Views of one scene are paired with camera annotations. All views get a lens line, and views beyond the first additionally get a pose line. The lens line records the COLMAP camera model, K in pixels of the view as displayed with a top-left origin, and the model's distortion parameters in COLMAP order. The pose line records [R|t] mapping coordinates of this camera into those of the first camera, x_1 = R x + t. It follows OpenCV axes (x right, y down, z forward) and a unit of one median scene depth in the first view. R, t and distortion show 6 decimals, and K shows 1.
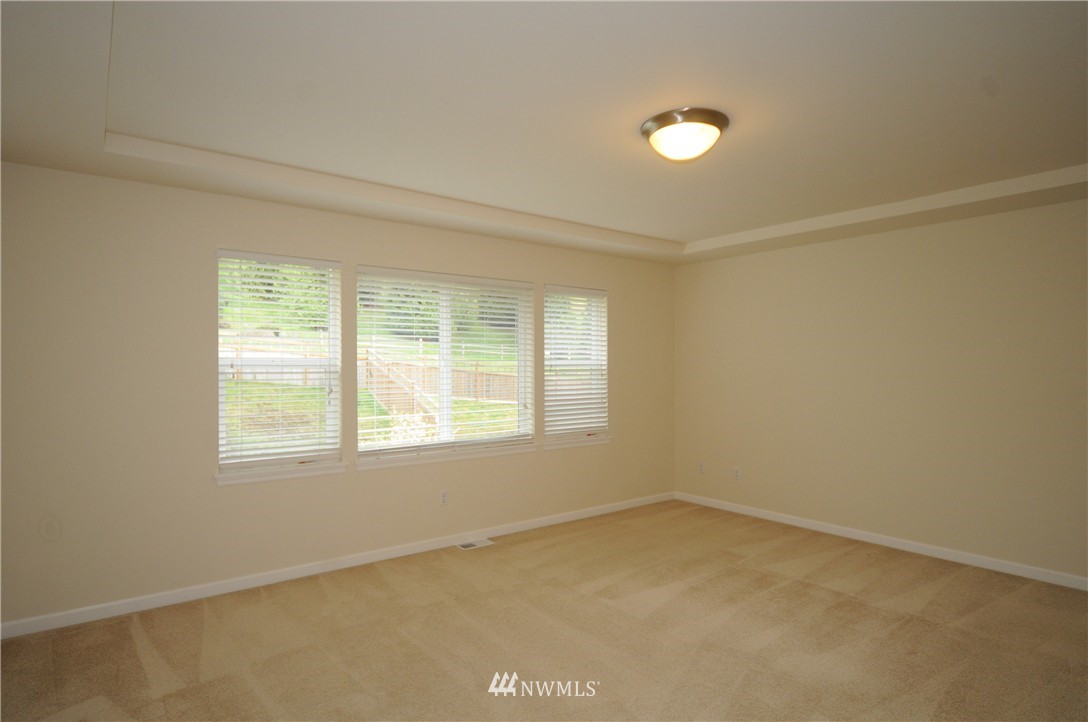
lens RADIAL K [[582.1, 0, 544.1], [0, 582.1, 370.8], [0, 0, 1]] dist [-0.015771, 0.002030]
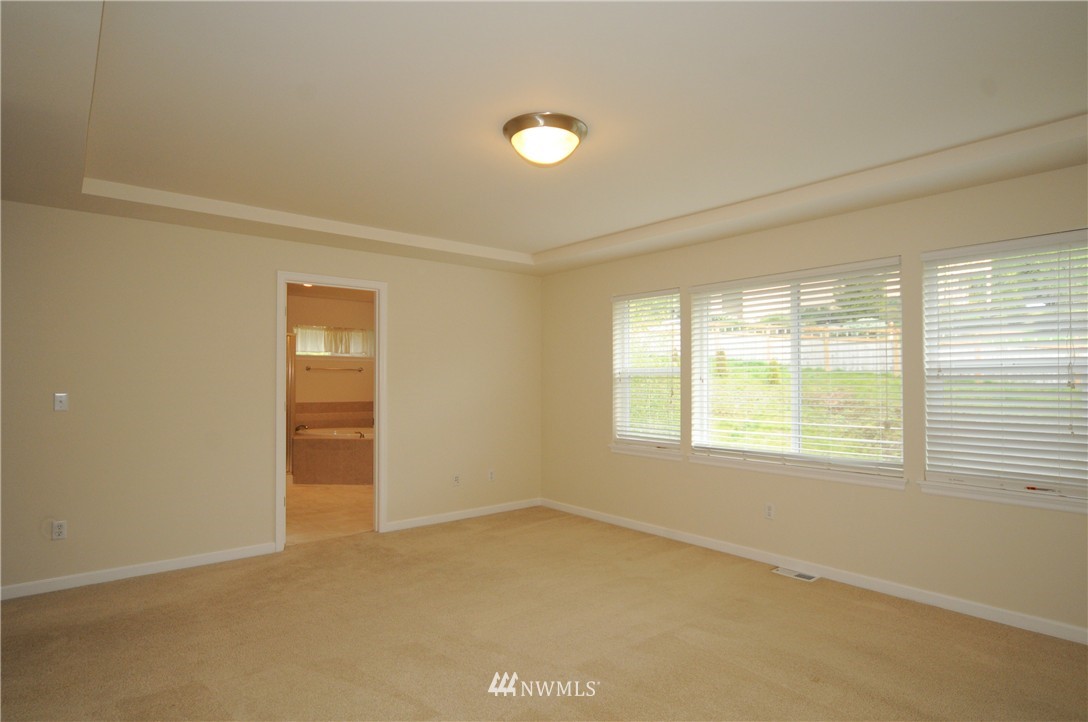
lens RADIAL K [[589.2, 0, 544.7], [0, 589.2, 357.8], [0, 0, 1]] dist [-0.011114, 0.003249]
pose [[0.039927, -0.028895, -0.998785, 0.793477], [0.002200, 0.999582, -0.028830, -0.004604], [0.999200, -0.001046, 0.039974, 0.607131]]
